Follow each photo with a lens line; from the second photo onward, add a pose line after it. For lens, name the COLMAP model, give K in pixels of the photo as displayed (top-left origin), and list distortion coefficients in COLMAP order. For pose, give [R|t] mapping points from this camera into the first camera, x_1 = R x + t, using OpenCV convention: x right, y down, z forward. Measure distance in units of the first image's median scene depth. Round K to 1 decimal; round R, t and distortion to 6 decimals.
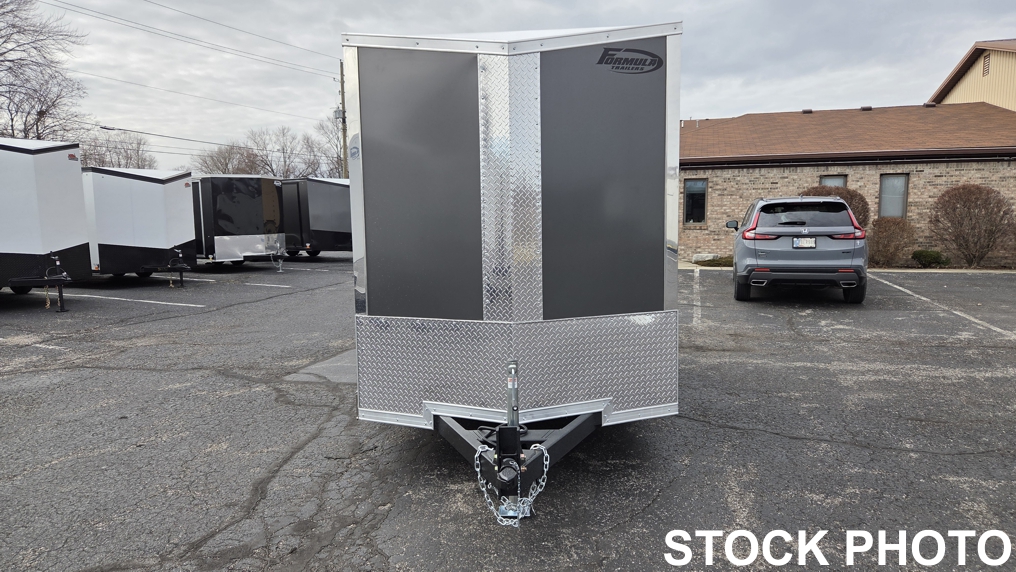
lens RADIAL K [[681.7, 0, 506.6], [0, 681.7, 278.1], [0, 0, 1]] dist [0.045996, -0.000757]
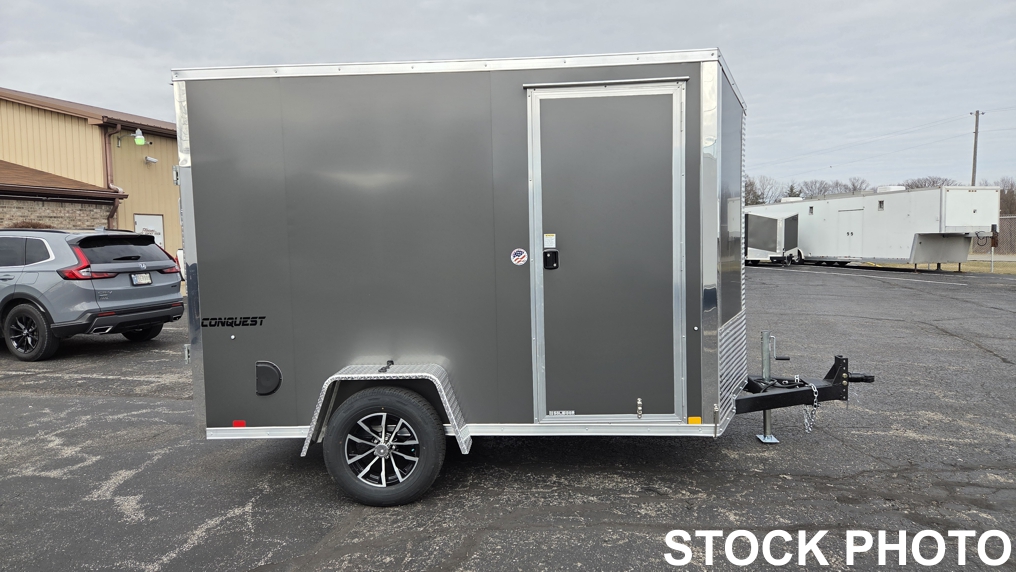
lens RADIAL K [[678.5, 0, 504.2], [0, 678.5, 280.8], [0, 0, 1]] dist [0.080752, -0.060096]
pose [[0.015580, -0.055782, 0.998321, -0.471581], [0.117385, 0.991640, 0.053577, -0.041444], [-0.992964, 0.116353, 0.021998, 0.497463]]
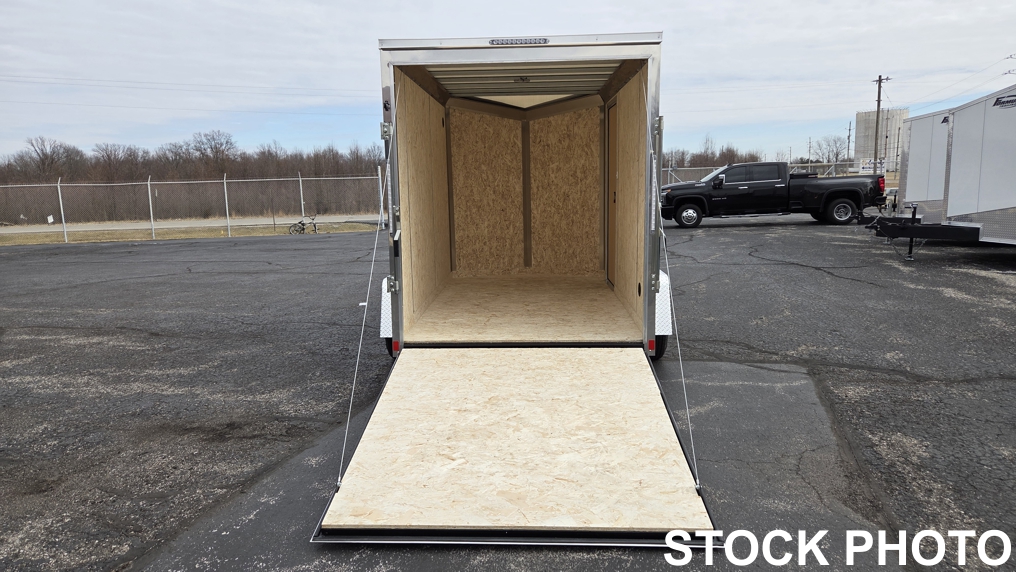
lens RADIAL K [[678.5, 0, 504.2], [0, 678.5, 280.8], [0, 0, 1]] dist [0.080752, -0.060096]
pose [[-0.999147, 0.039621, 0.011643, 0.023013], [0.041261, 0.969437, 0.241844, -0.115884], [-0.001705, 0.242119, -0.970245, 1.142345]]
